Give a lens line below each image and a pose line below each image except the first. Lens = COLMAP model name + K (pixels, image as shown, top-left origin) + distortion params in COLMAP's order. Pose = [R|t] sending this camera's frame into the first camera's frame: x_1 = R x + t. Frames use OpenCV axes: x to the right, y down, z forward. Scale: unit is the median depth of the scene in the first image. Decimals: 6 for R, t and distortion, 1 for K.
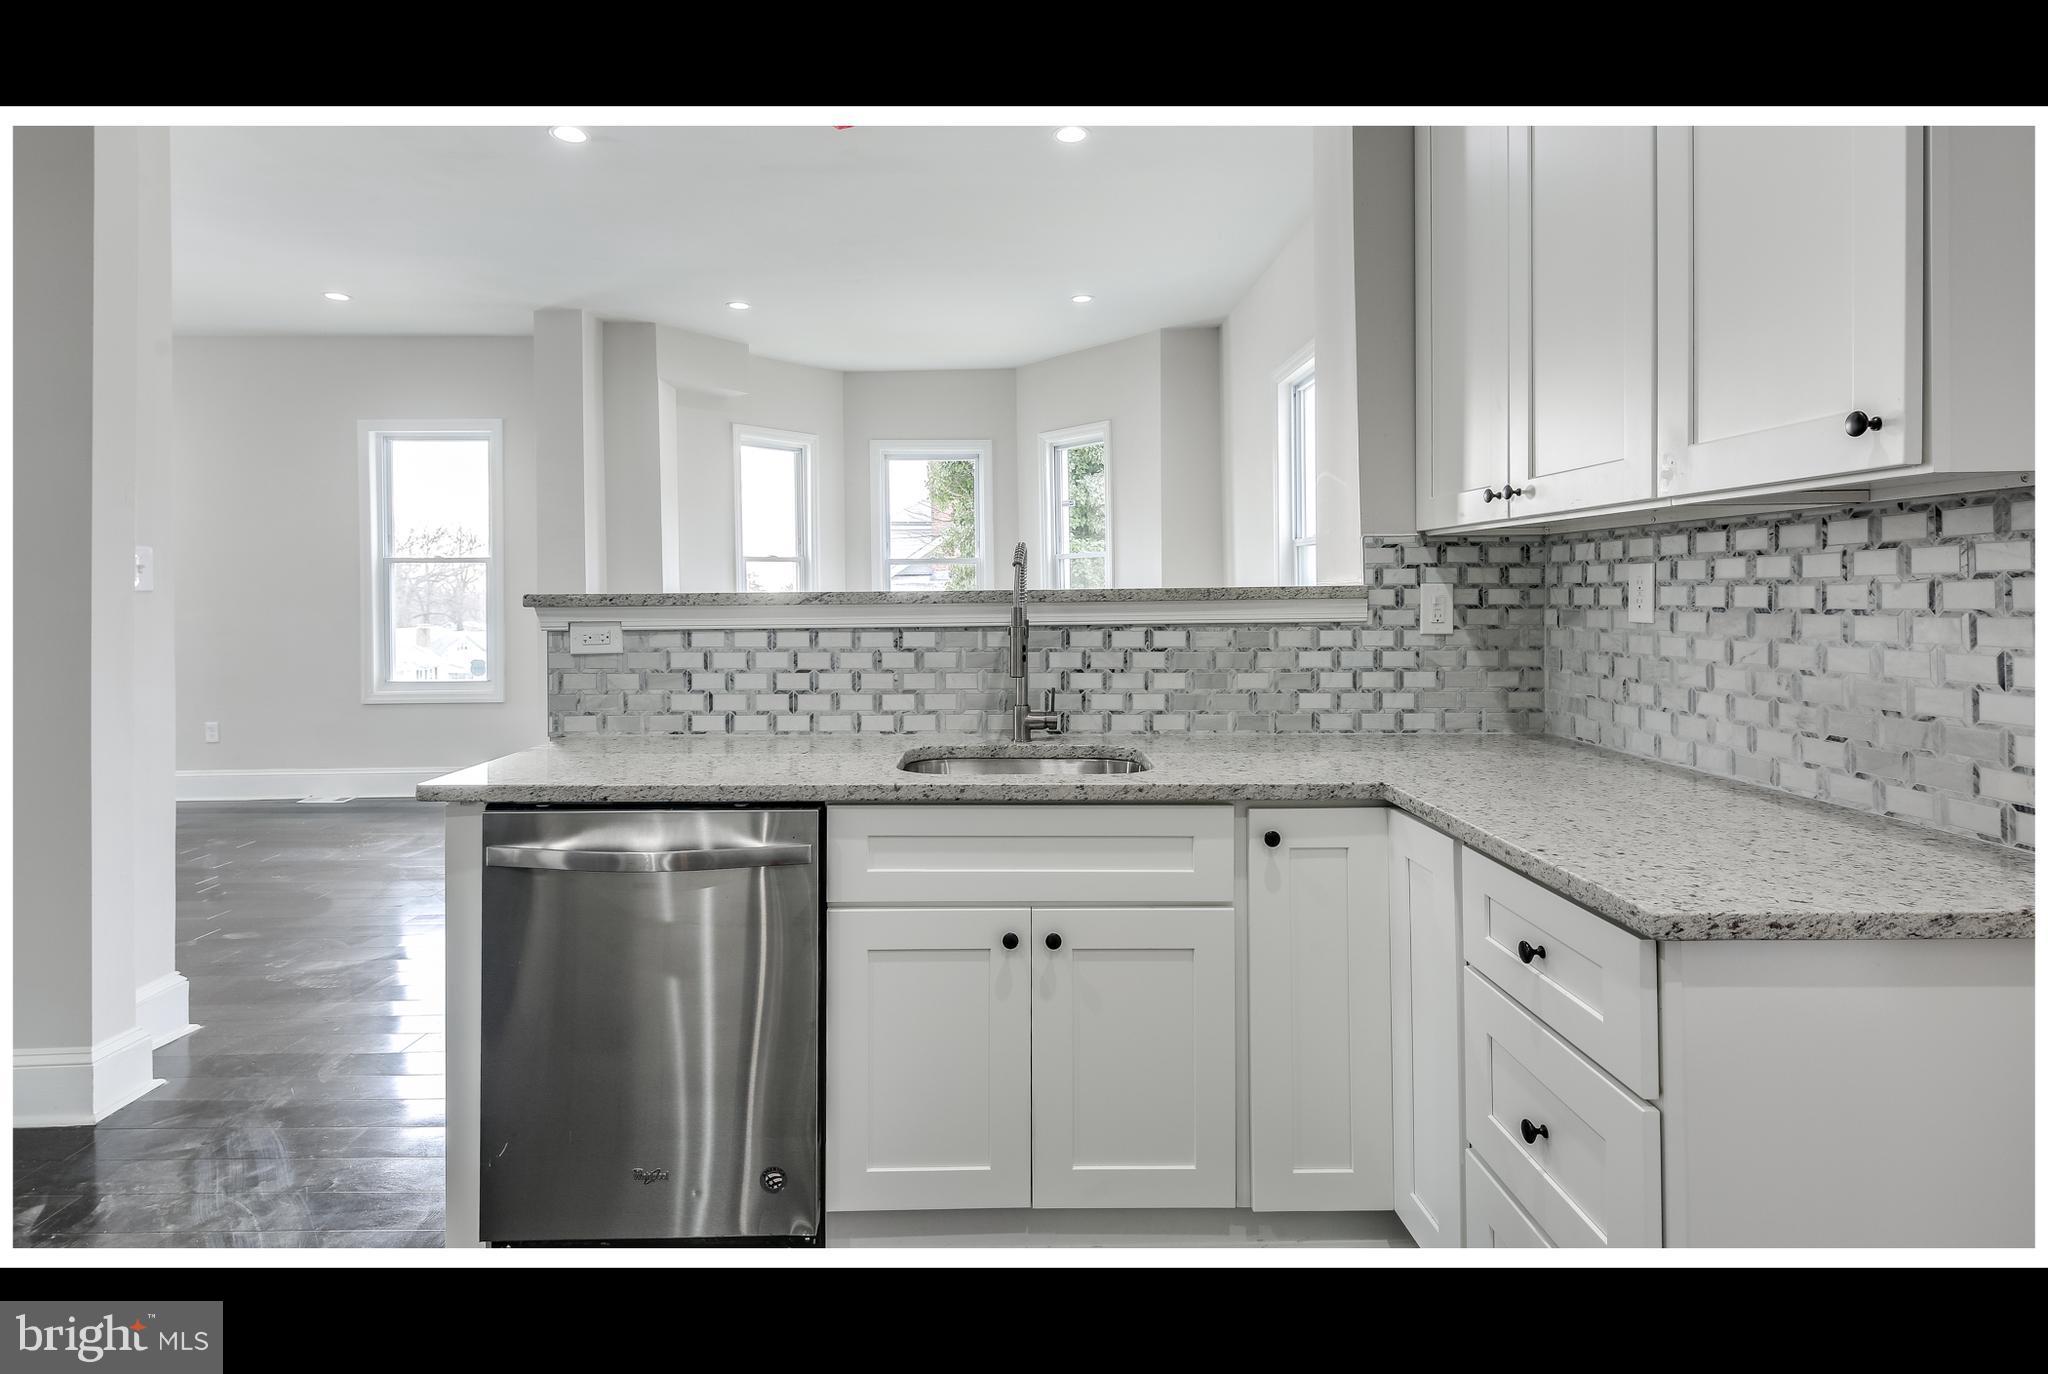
lens RADIAL K [[1017.4, 0, 1031.8], [0, 1017.4, 593.3], [0, 0, 1]] dist [0.013194, -0.004189]
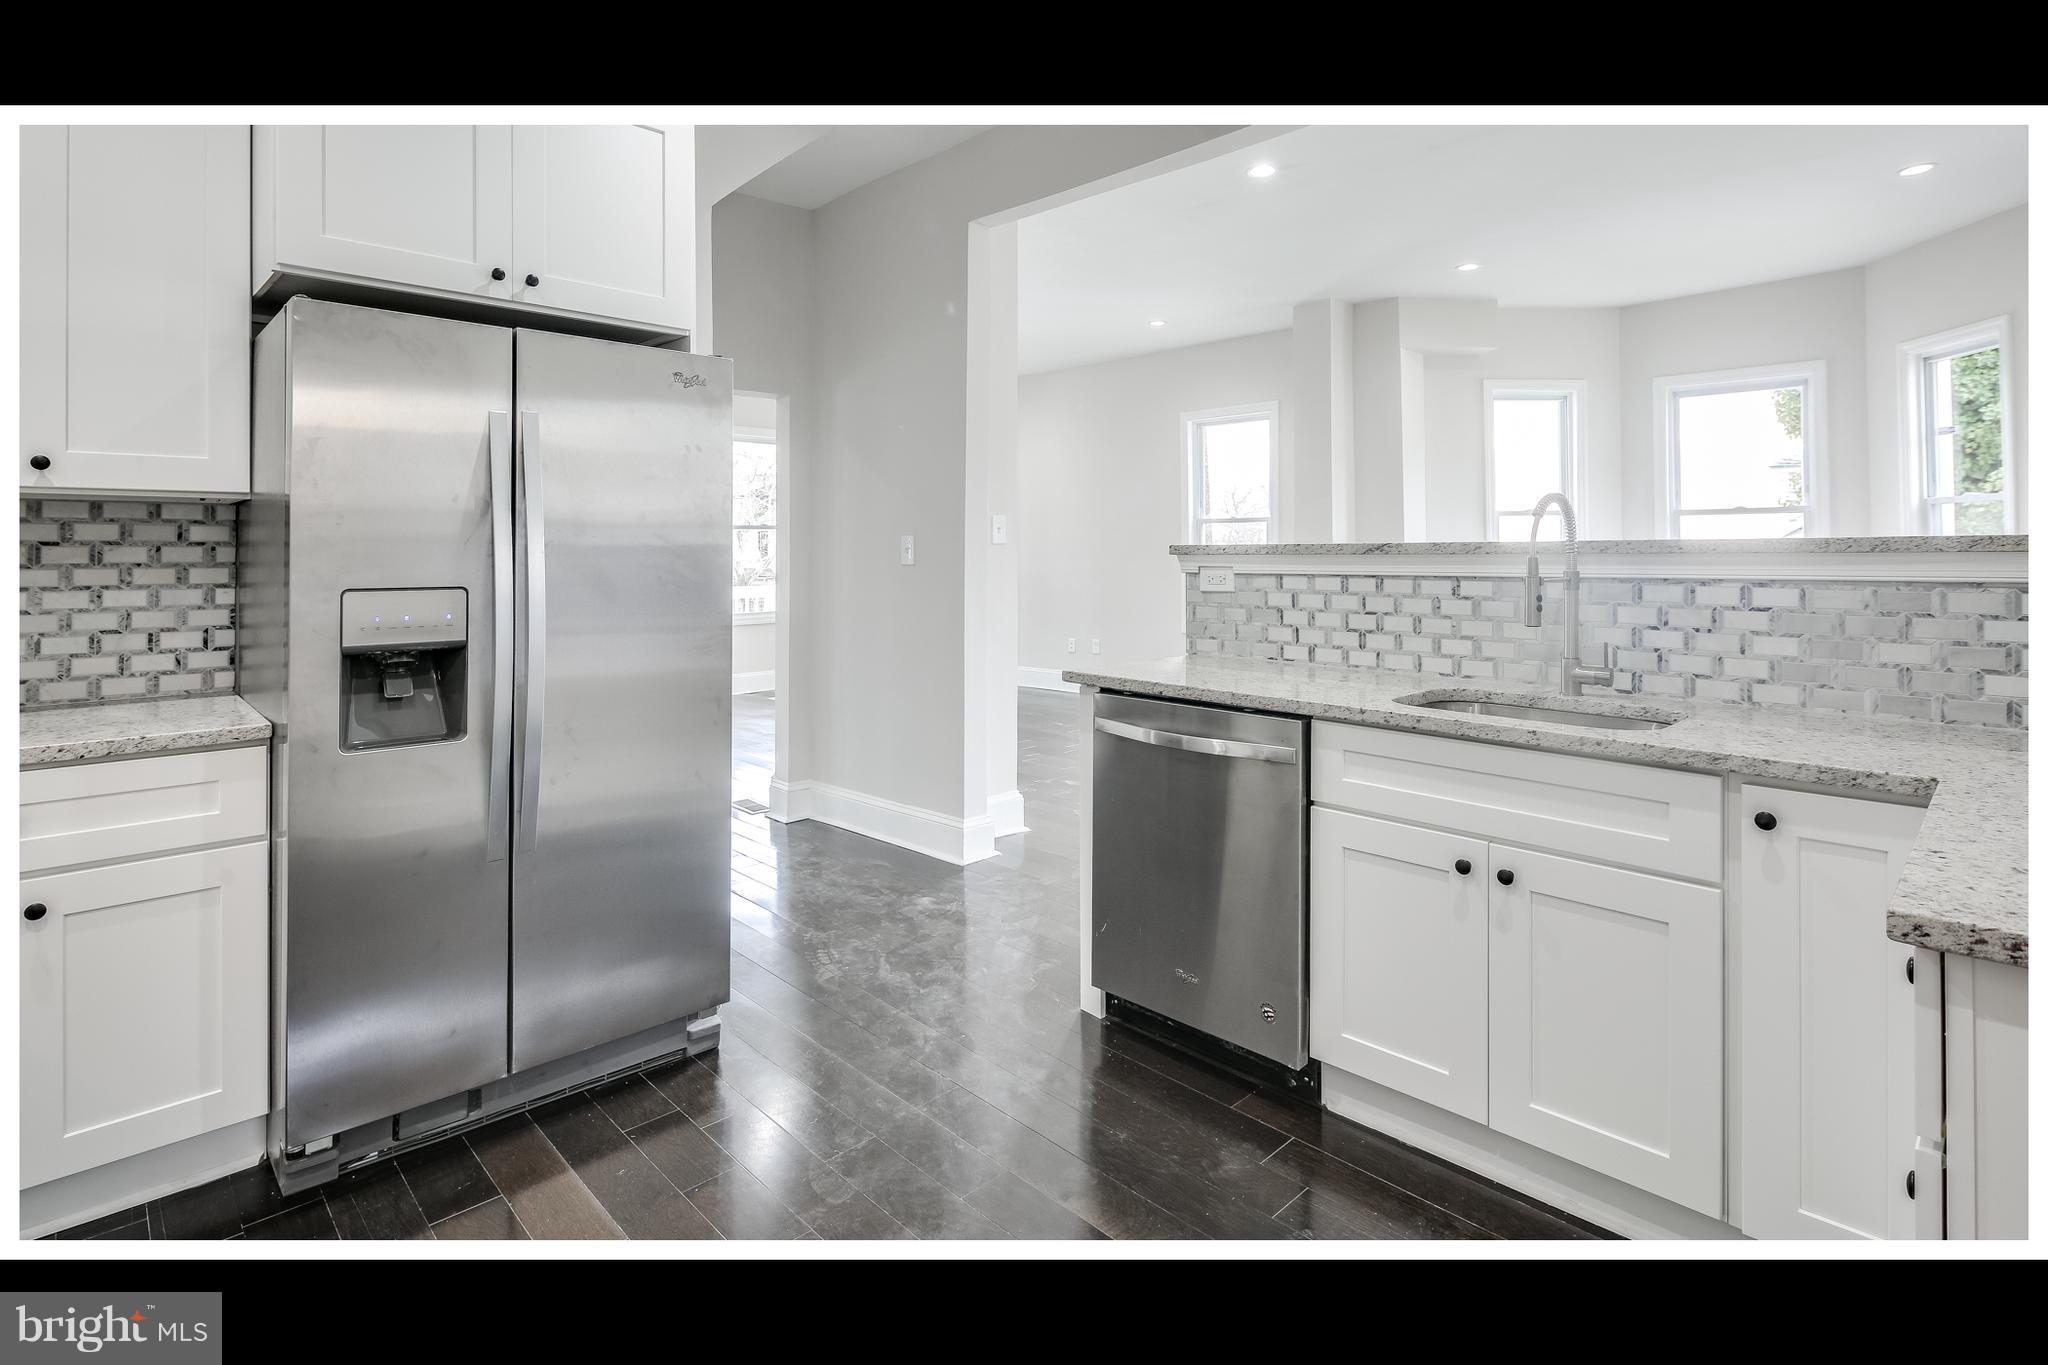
lens RADIAL K [[1017.4, 0, 1036.1], [0, 1017.4, 541.0], [0, 0, 1]] dist [0.013194, -0.004189]
pose [[0.695038, -0.002732, -0.718968, 0.337219], [-0.003561, 0.999967, -0.007242, 0.005919], [0.718964, 0.007593, 0.695006, -0.054804]]
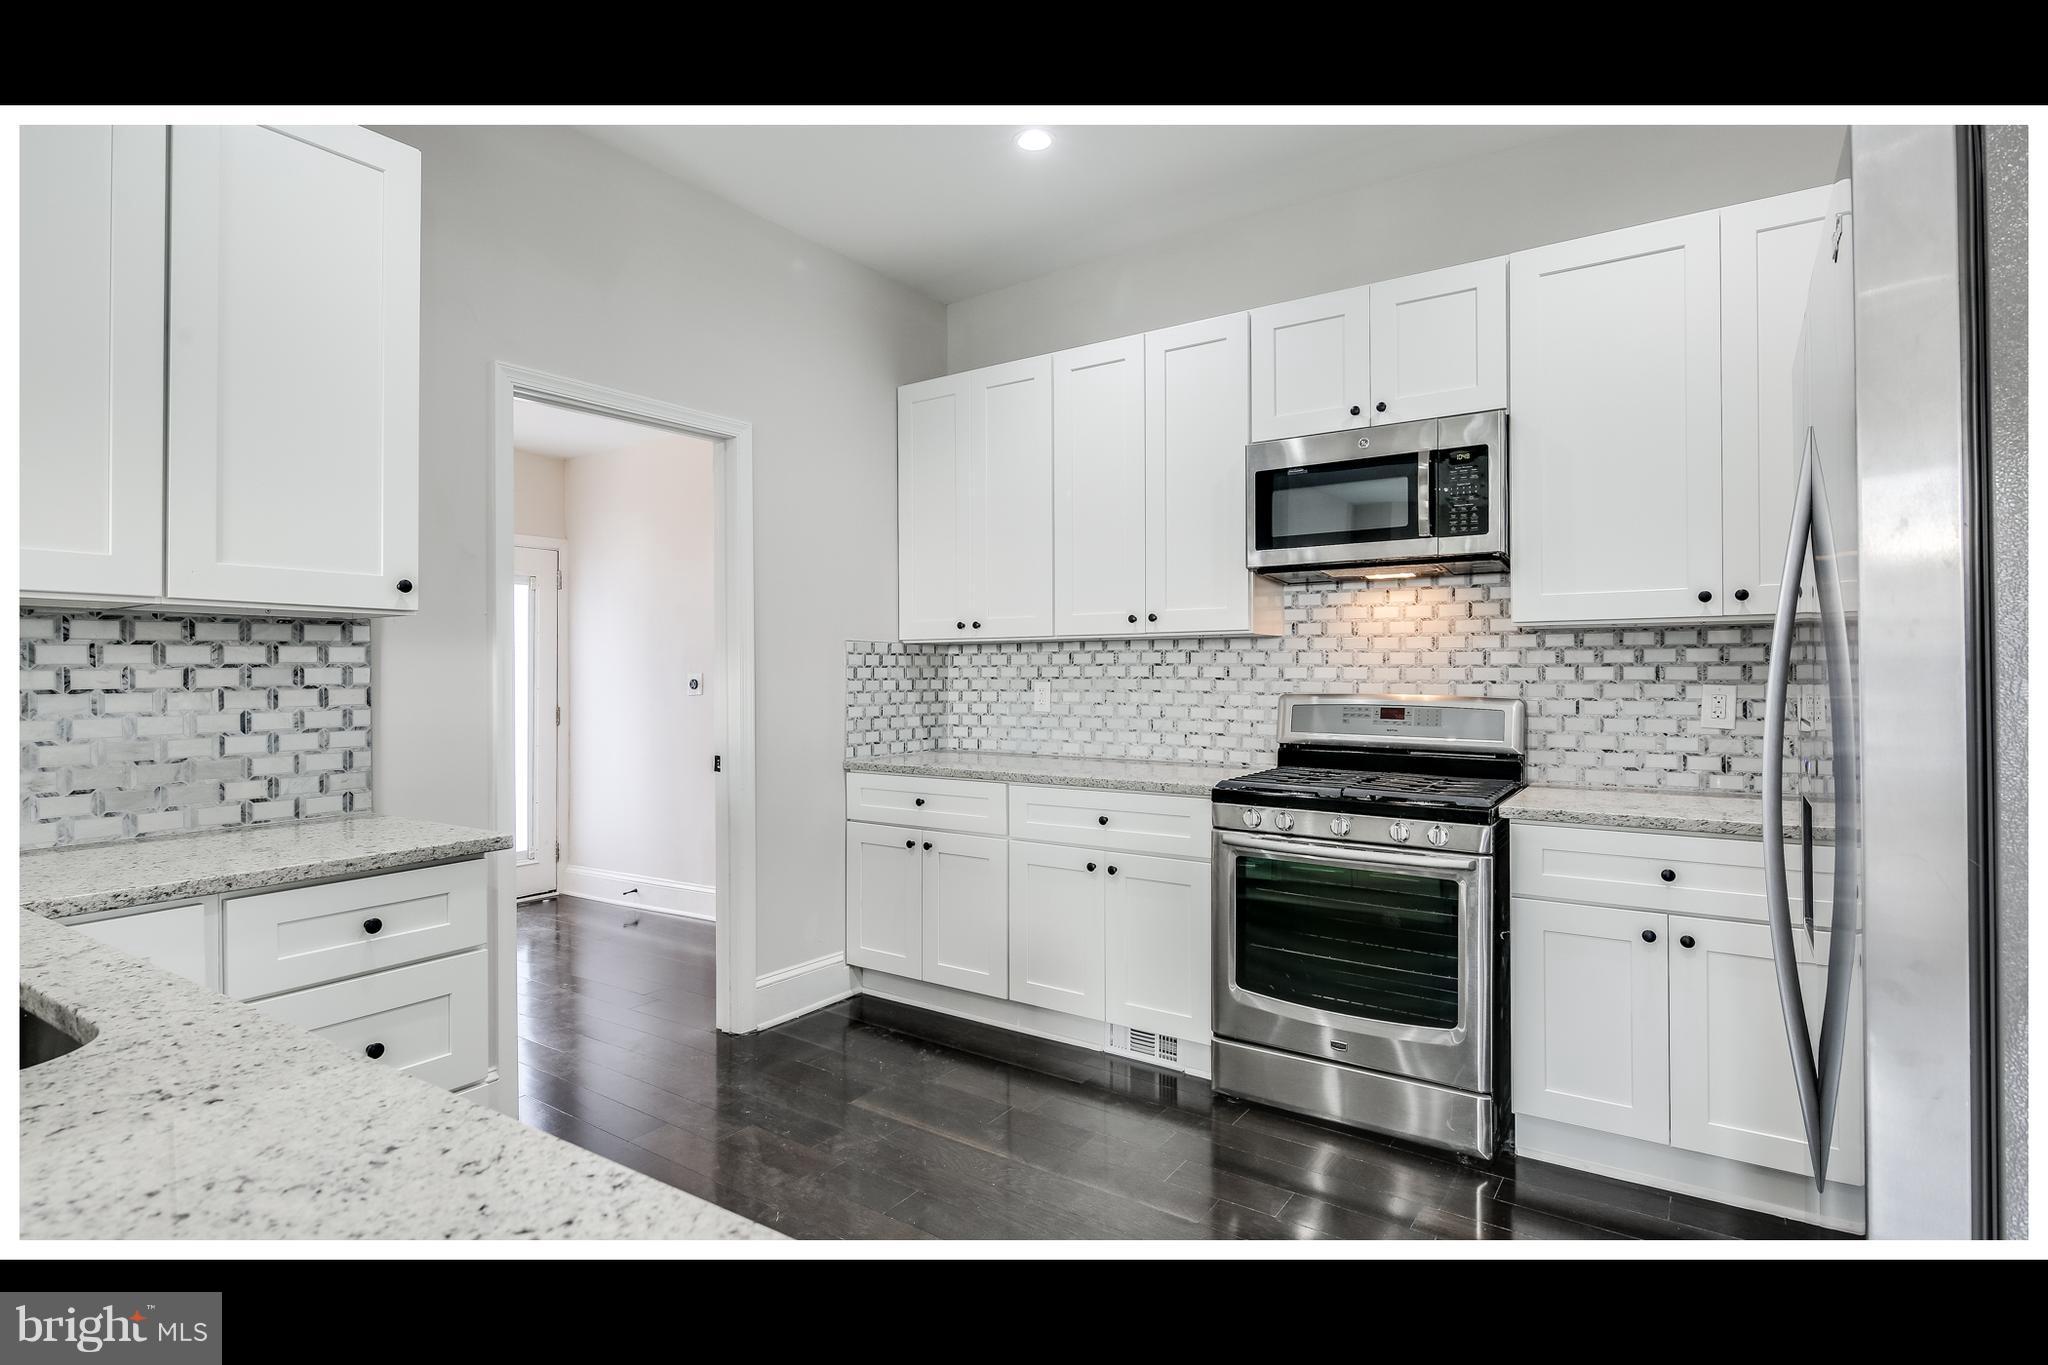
lens RADIAL K [[1017.4, 0, 1016.1], [0, 1017.4, 666.7], [0, 0, 1]] dist [0.013194, -0.004189]
pose [[-0.811331, 0.016841, 0.584344, -0.624803], [0.011558, 0.999852, -0.012768, 0.011712], [-0.584472, -0.003605, -0.811406, 0.945882]]
